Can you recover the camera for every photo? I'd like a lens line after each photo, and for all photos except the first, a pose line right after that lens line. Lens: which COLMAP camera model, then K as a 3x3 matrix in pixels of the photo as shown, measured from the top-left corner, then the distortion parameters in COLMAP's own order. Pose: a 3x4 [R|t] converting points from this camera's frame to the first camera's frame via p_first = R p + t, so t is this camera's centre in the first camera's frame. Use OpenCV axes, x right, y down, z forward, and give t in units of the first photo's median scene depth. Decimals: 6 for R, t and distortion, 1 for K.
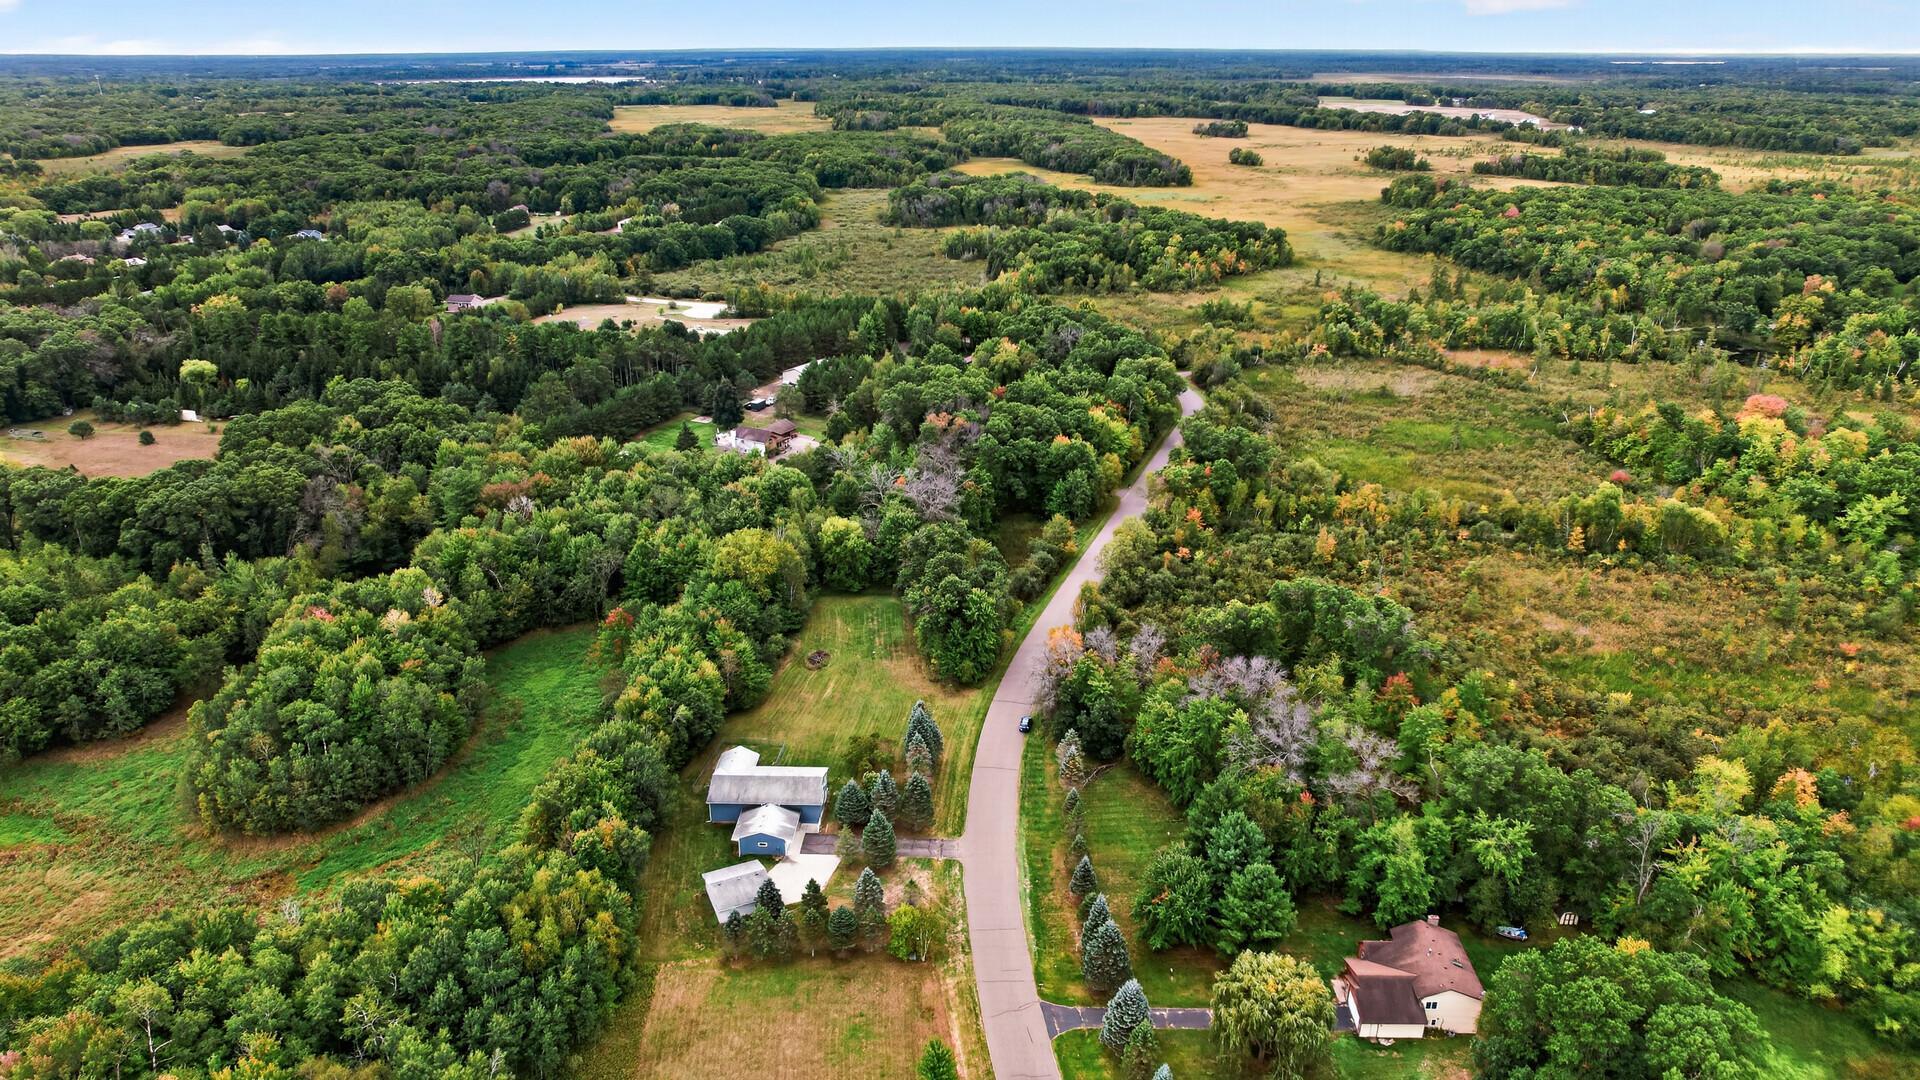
lens RADIAL K [[1229.4, 0, 960.0], [0, 1229.4, 540.0], [0, 0, 1]] dist [-0.096502, 0.082871]
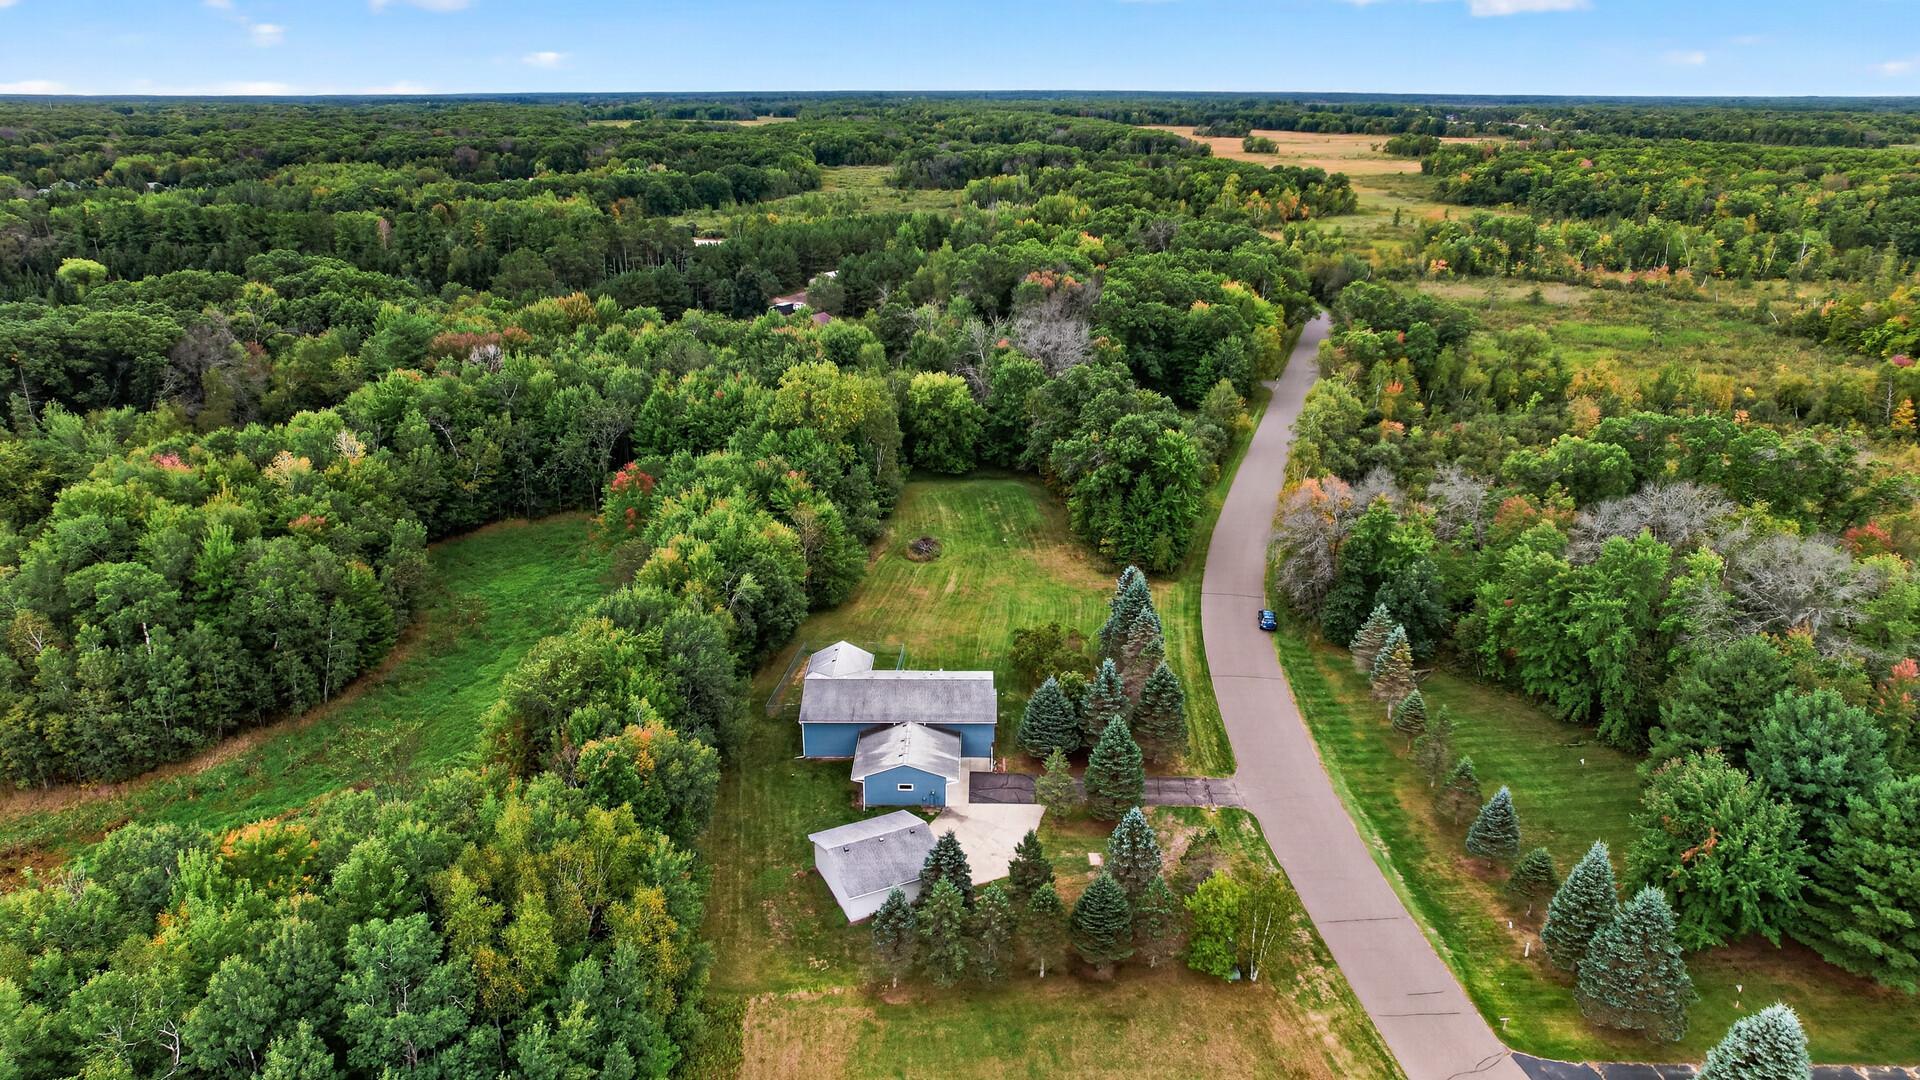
lens RADIAL K [[1229.4, 0, 960.0], [0, 1229.4, 540.0], [0, 0, 1]] dist [-0.096502, 0.082871]
pose [[0.999690, -0.004415, 0.024522, -0.132350], [0.005261, 0.999389, -0.034568, 0.136224], [-0.024355, 0.034686, 0.999101, 0.372986]]
